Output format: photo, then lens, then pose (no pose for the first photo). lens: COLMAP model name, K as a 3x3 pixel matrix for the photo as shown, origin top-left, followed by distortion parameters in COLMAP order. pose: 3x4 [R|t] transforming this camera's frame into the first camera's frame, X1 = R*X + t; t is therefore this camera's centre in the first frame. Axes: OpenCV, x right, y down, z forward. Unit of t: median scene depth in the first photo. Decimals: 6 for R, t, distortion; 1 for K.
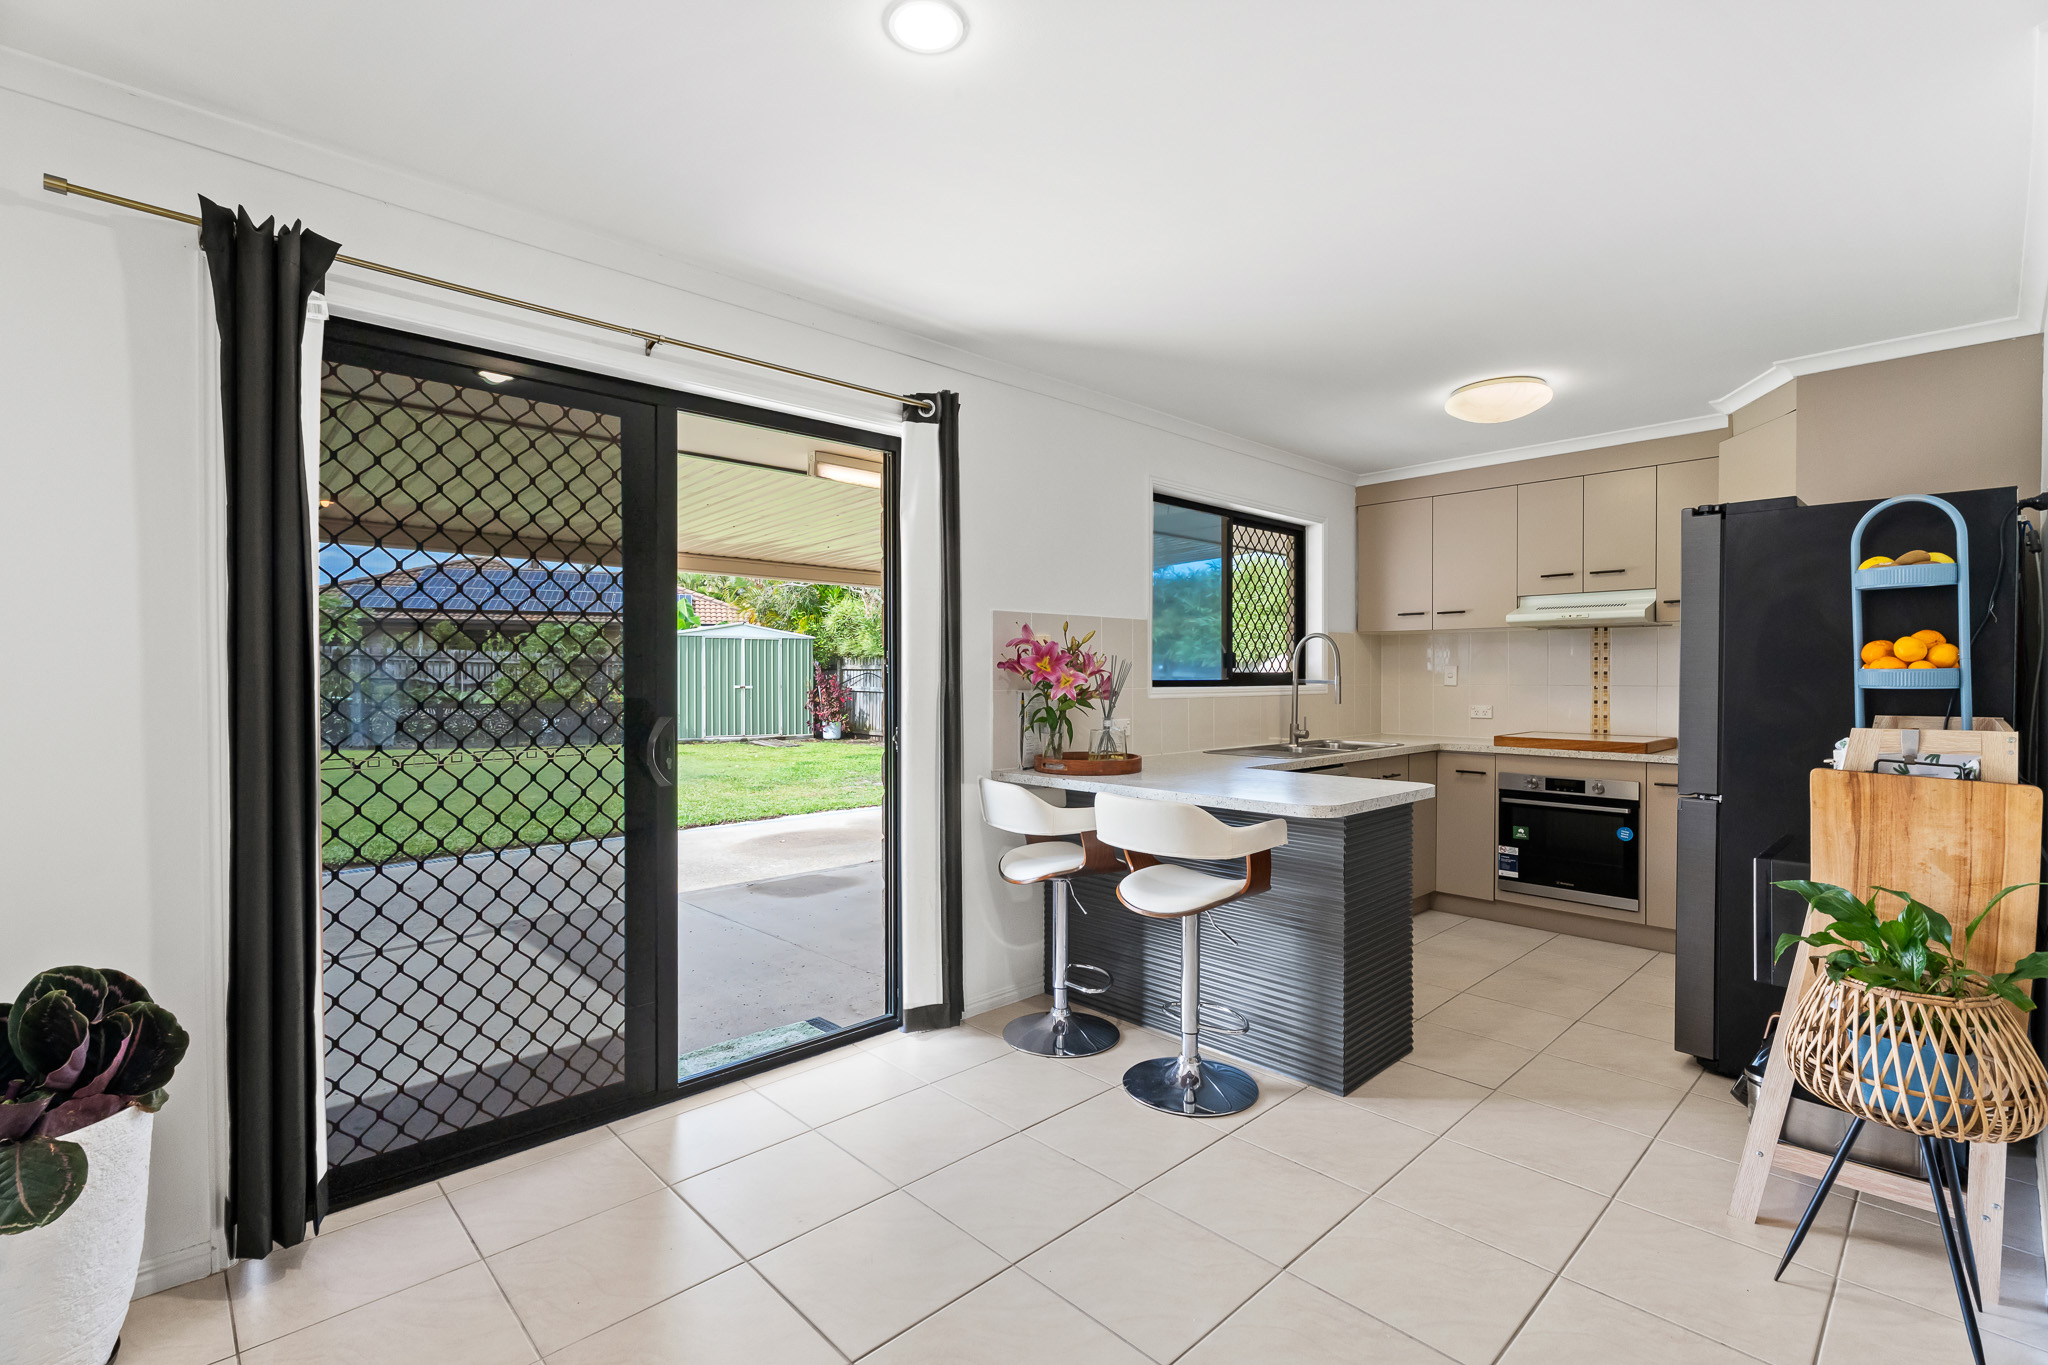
lens RADIAL K [[918.4, 0, 1024.0], [0, 918.4, 682.5], [0, 0, 1]] dist [0.001603, -0.000403]
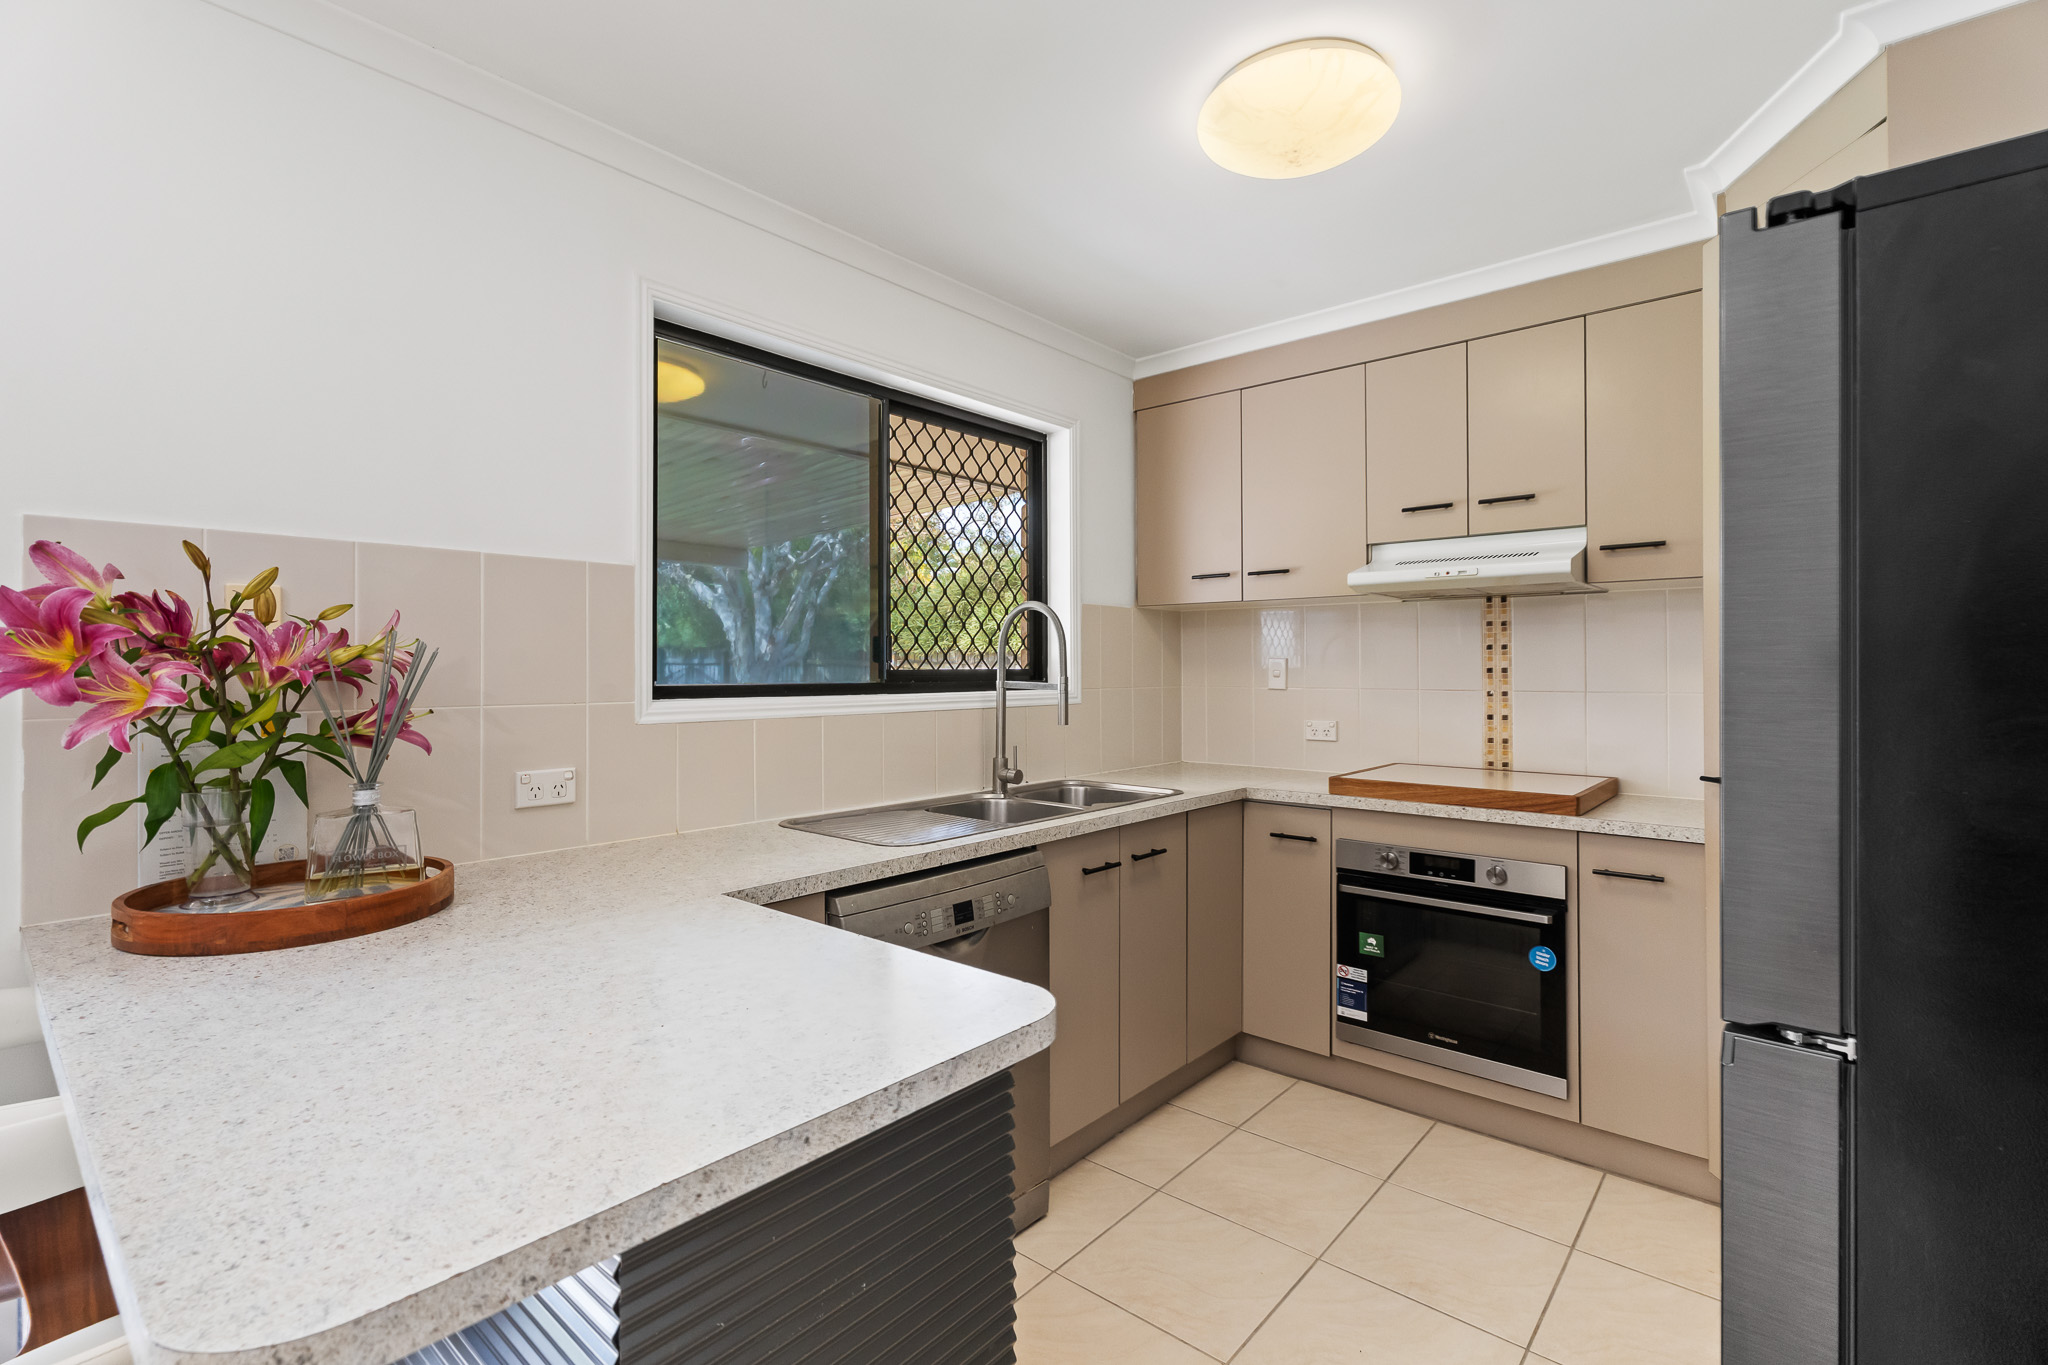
lens RADIAL K [[936.9, 0, 1026.7], [0, 936.9, 662.4], [0, 0, 1]] dist [-0.000984, 0.000092]
pose [[0.994825, 0.000052, 0.101601, 0.263121], [0.001523, 0.999880, -0.015423, -0.006752], [-0.101590, 0.015498, 0.994706, 0.428753]]
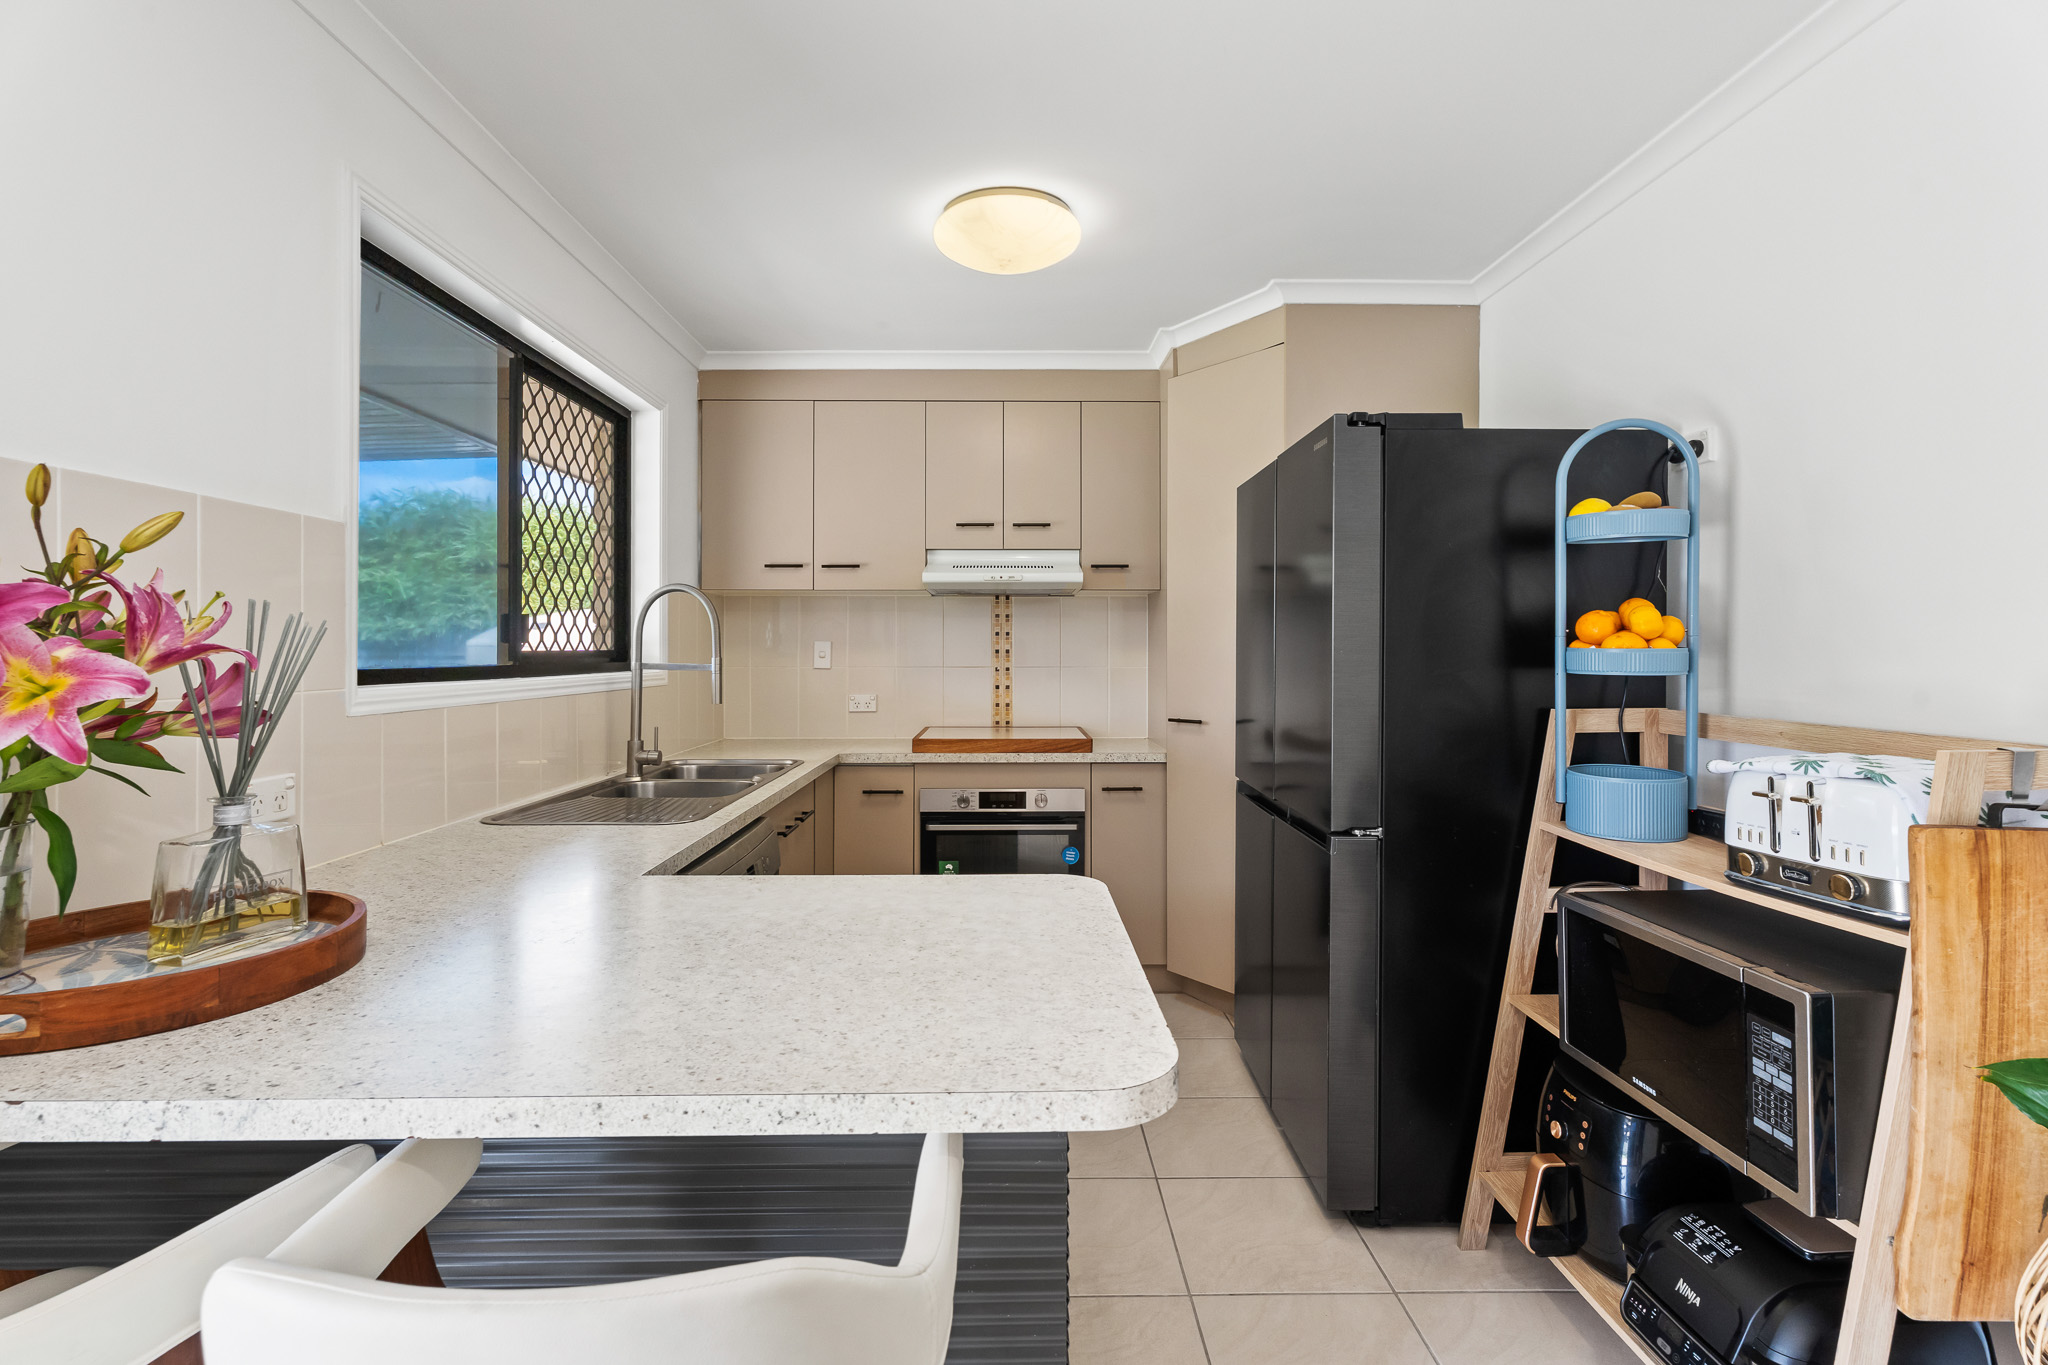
lens RADIAL K [[938.5, 0, 1018.4], [0, 938.5, 641.1], [0, 0, 1]] dist [0.001556, 0.000571]
pose [[0.680081, 0.007043, 0.733103, 0.028874], [0.006994, 0.999846, -0.016093, -0.006275], [-0.733104, 0.016071, 0.679927, 0.448188]]
